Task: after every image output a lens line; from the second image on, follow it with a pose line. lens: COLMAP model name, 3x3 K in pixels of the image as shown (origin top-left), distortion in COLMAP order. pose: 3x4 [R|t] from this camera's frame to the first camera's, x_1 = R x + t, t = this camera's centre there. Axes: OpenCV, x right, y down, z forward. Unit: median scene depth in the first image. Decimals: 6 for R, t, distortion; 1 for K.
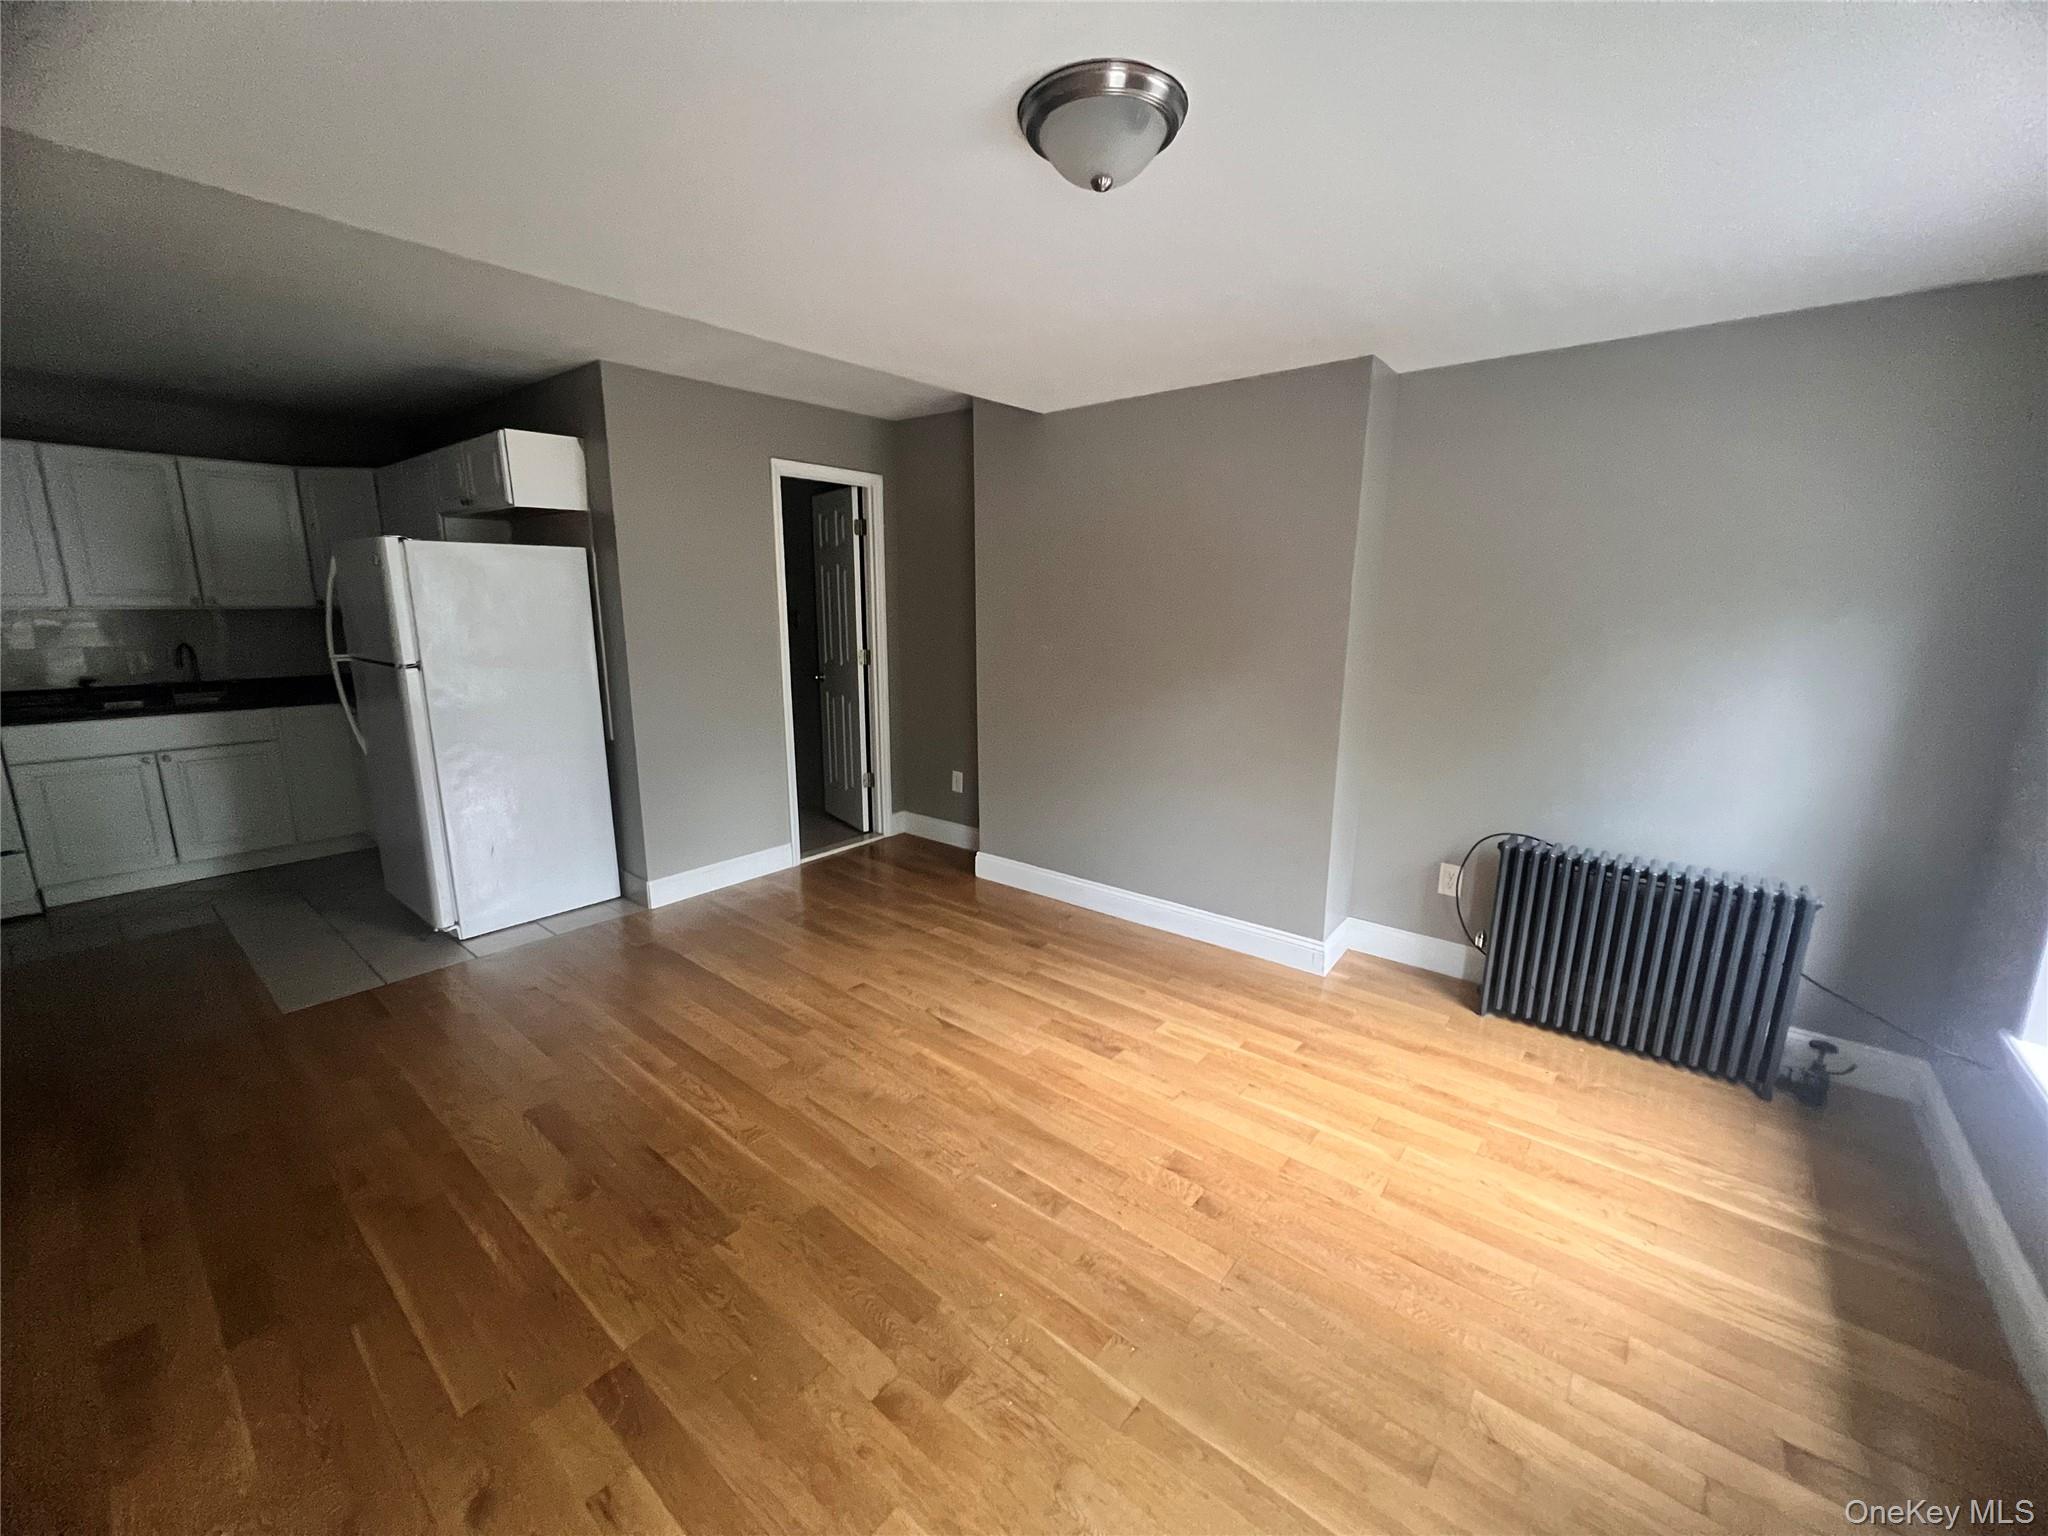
lens RADIAL K [[816.6, 0, 1013.5], [0, 816.6, 766.5], [0, 0, 1]] dist [-0.002594, 0.000228]
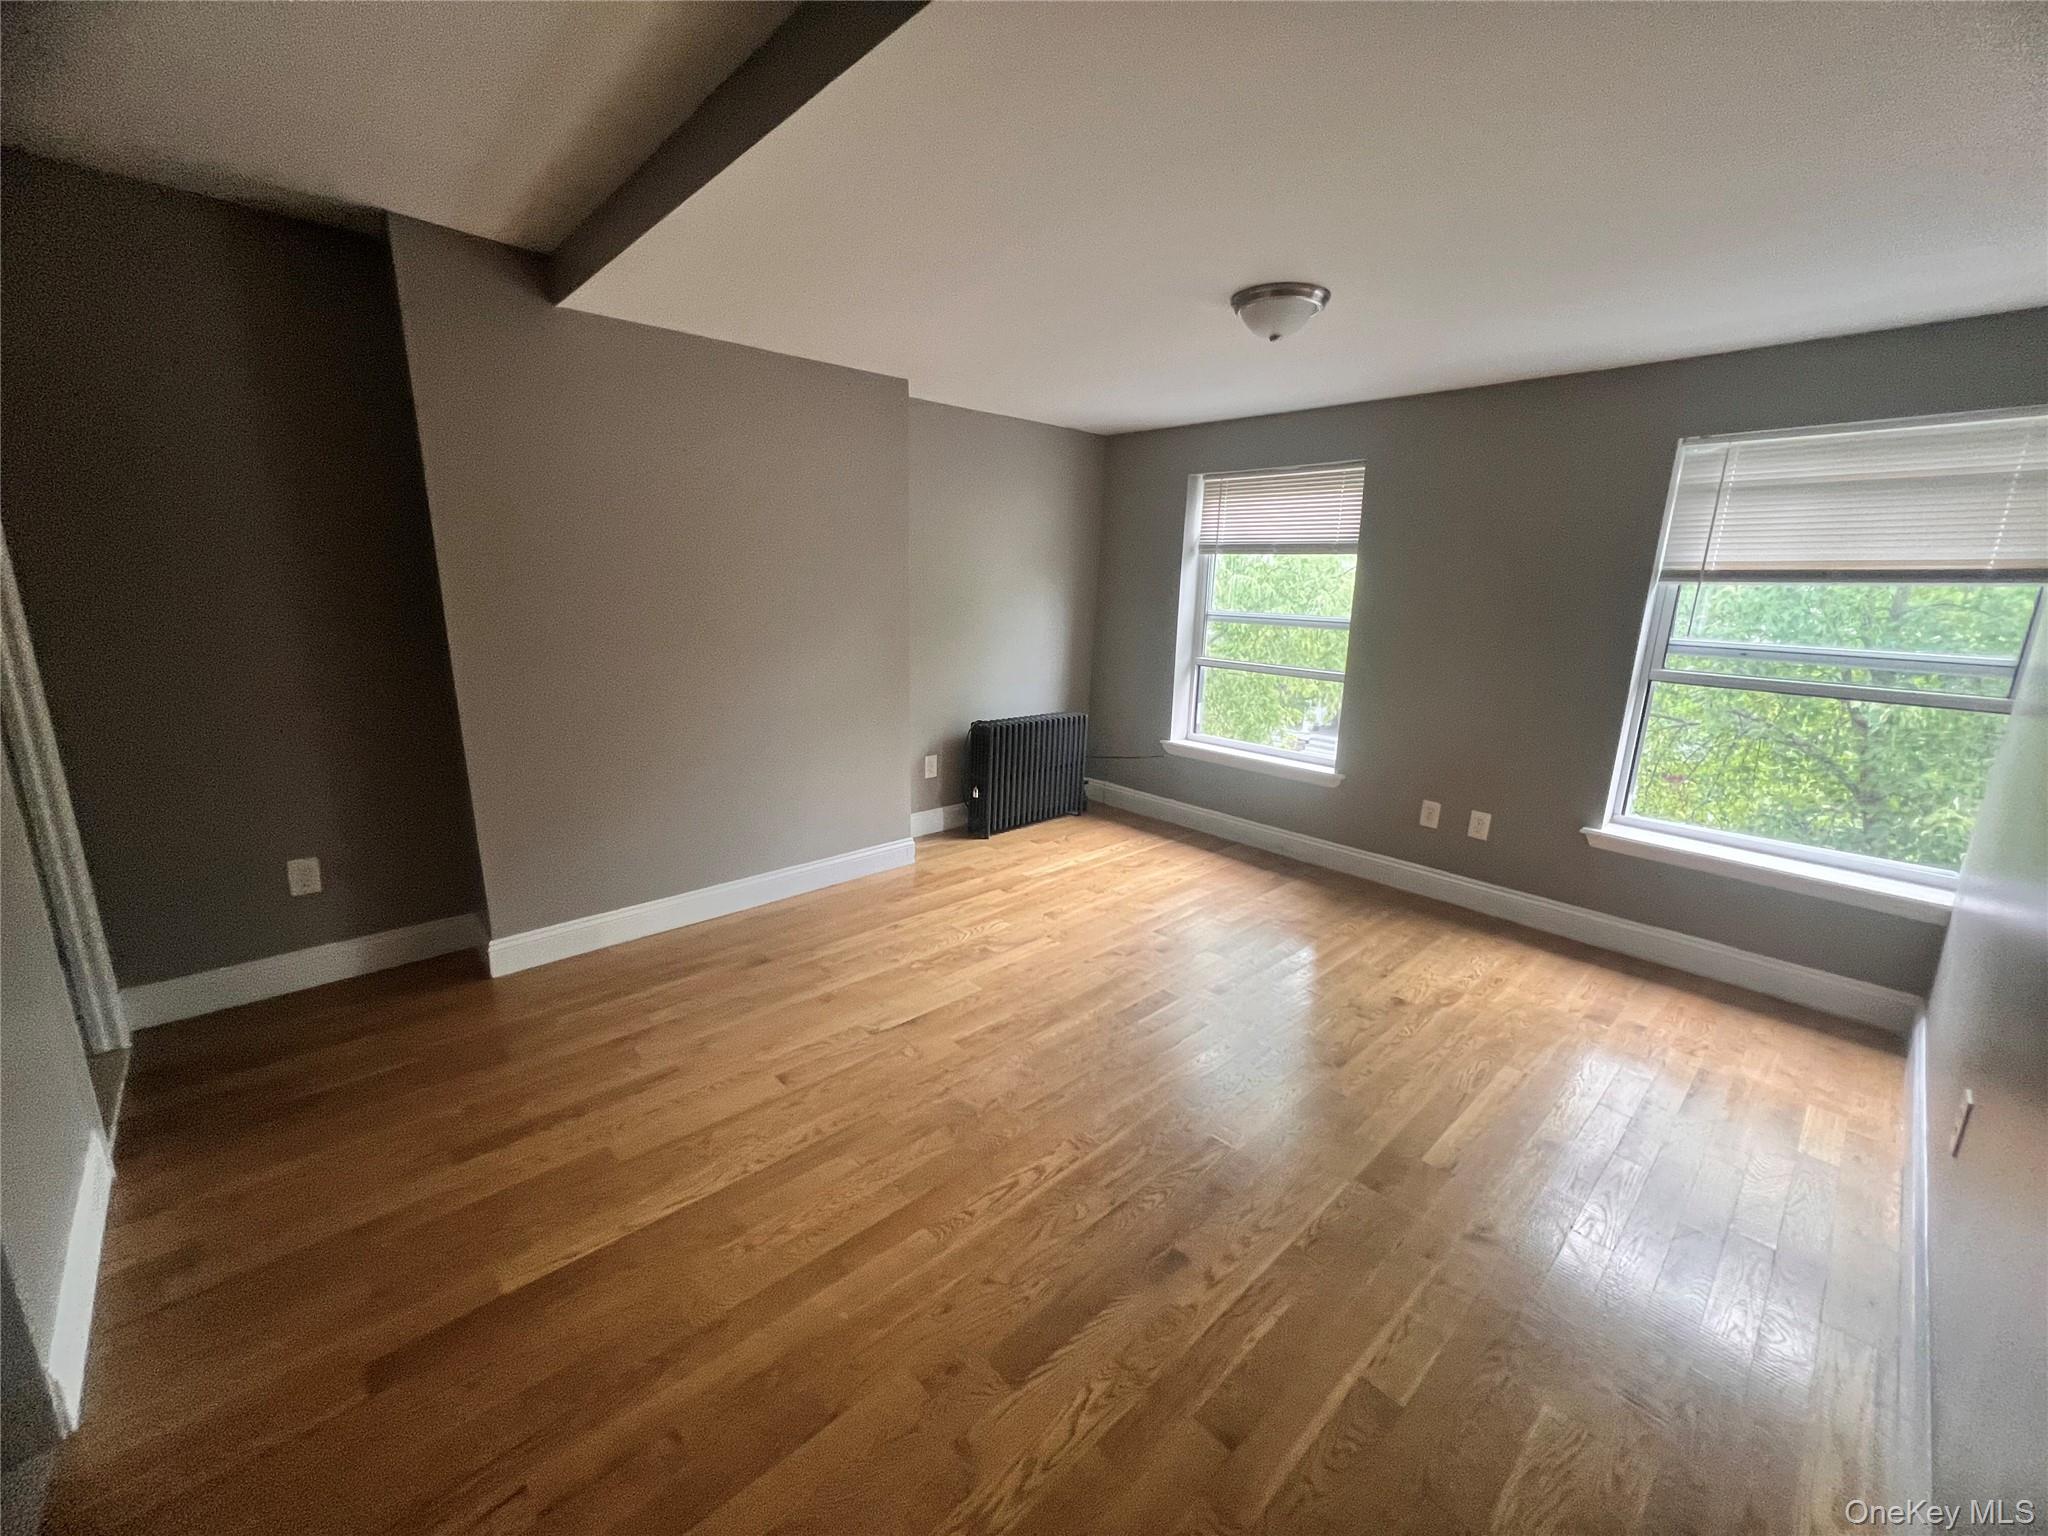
lens RADIAL K [[816.6, 0, 1028.9], [0, 816.6, 765.4], [0, 0, 1]] dist [-0.002594, 0.000228]
pose [[0.118823, -0.230963, 0.965680, -0.905573], [0.173940, 0.962372, 0.208769, -0.144053], [-0.977561, 0.143163, 0.154525, 0.672681]]
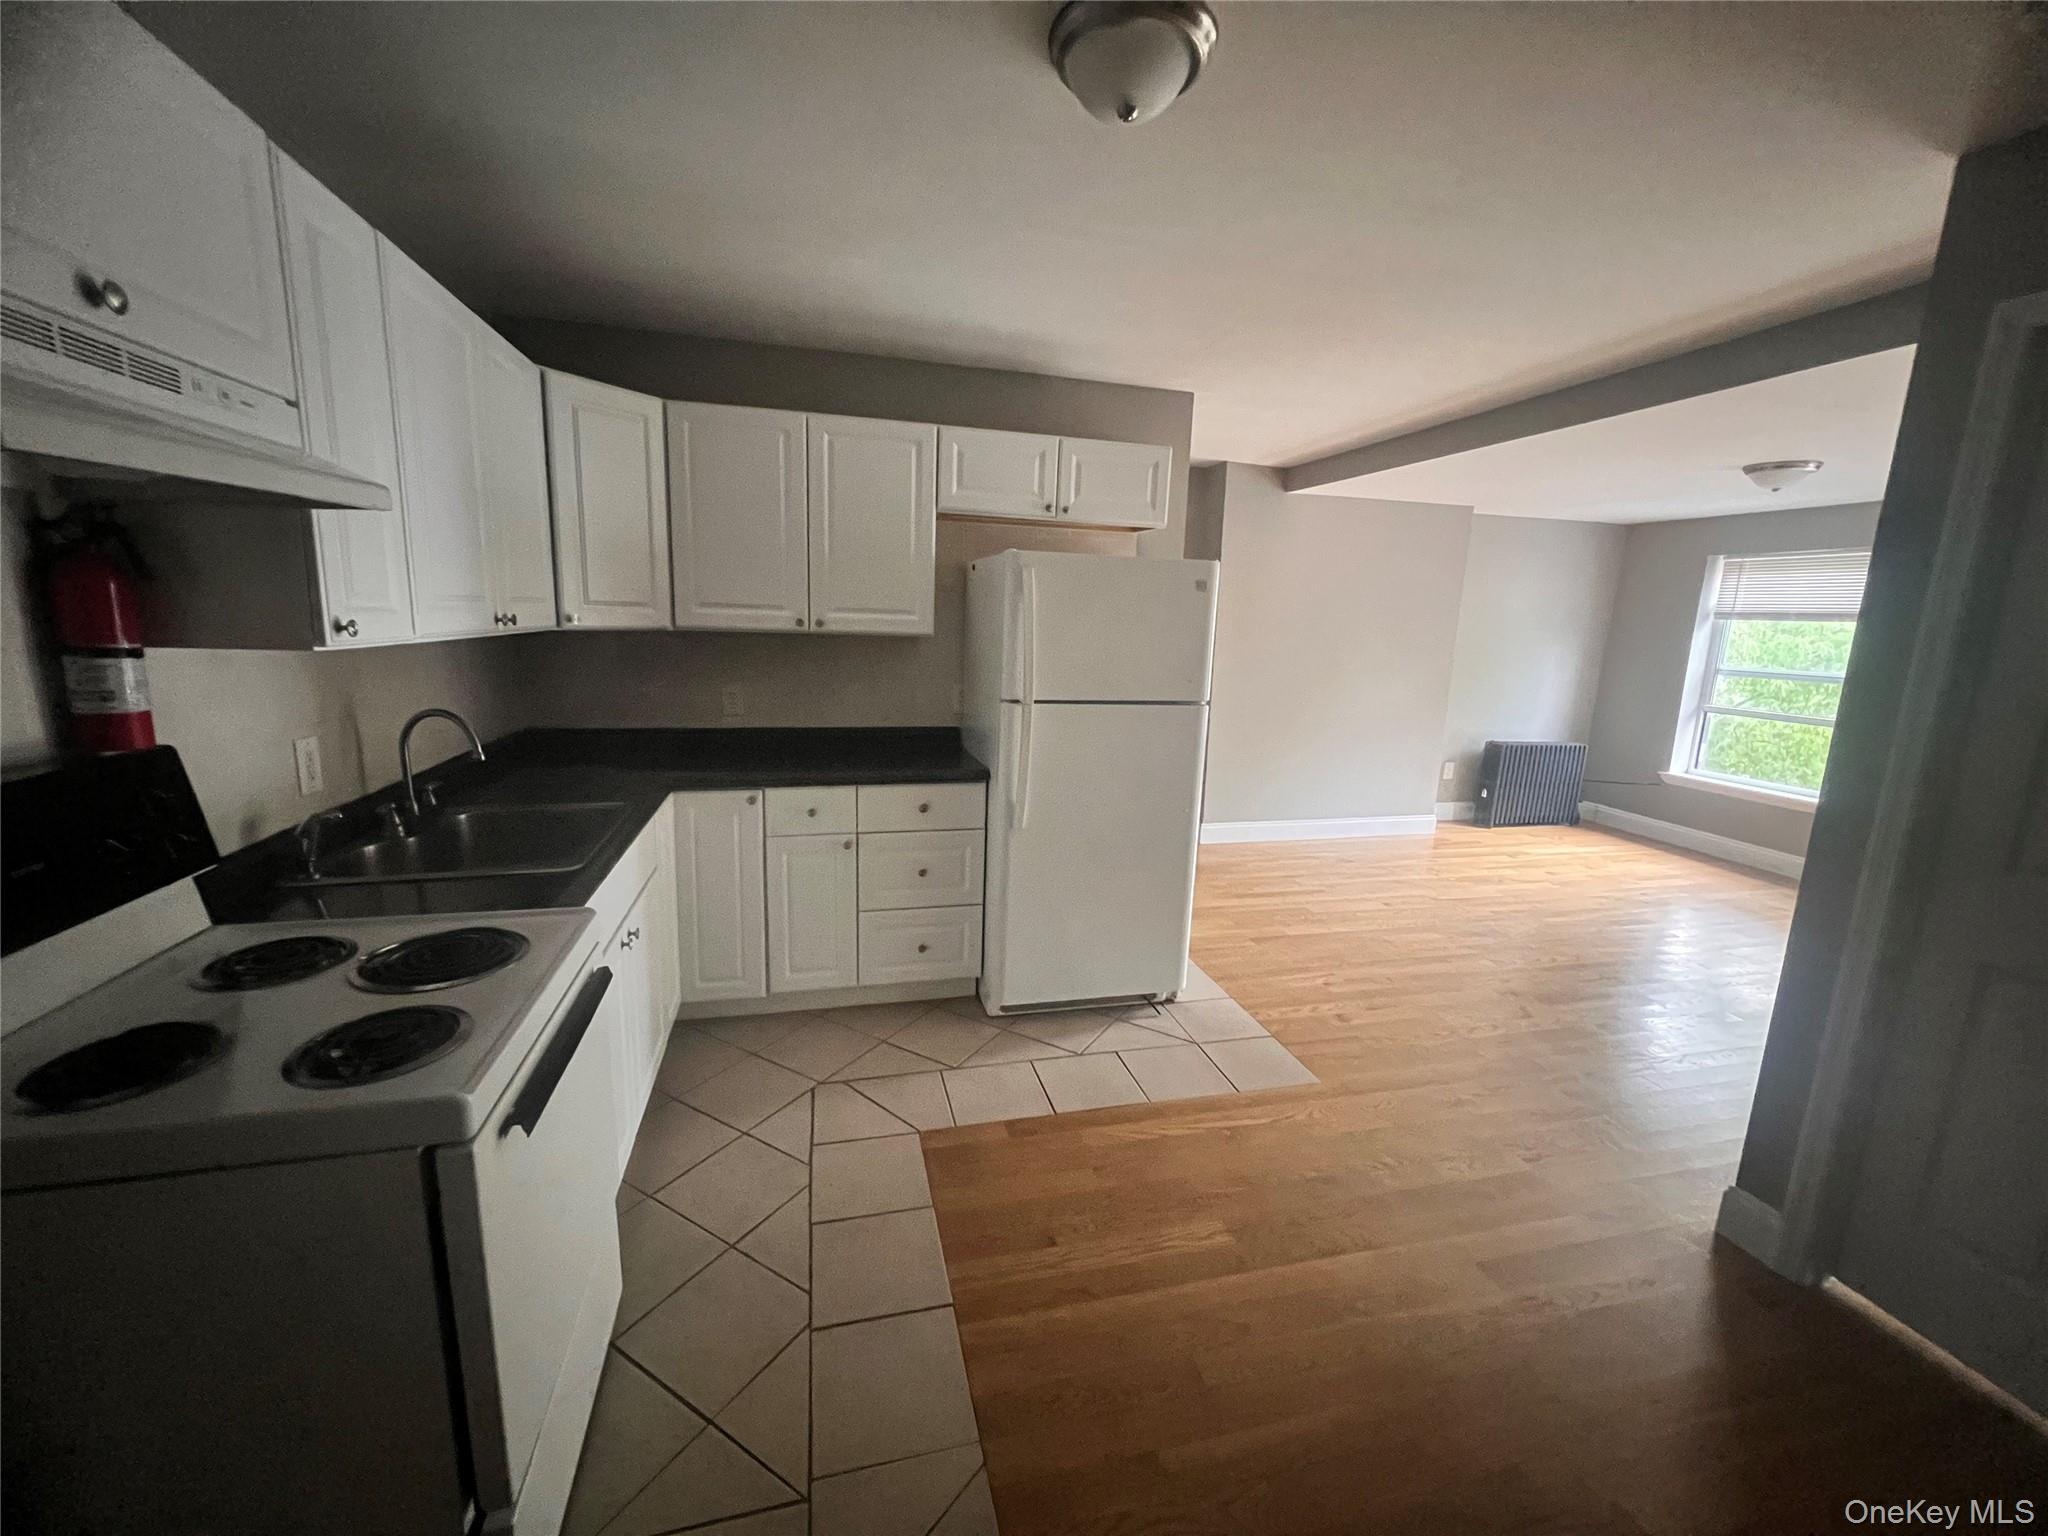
lens RADIAL K [[816.6, 0, 1023.3], [0, 816.6, 769.8], [0, 0, 1]] dist [-0.002594, 0.000228]
pose [[0.591011, -0.139476, 0.794514, -1.790608], [0.133516, 0.988267, 0.074171, -0.160458], [-0.795538, 0.062244, 0.602699, 0.695632]]
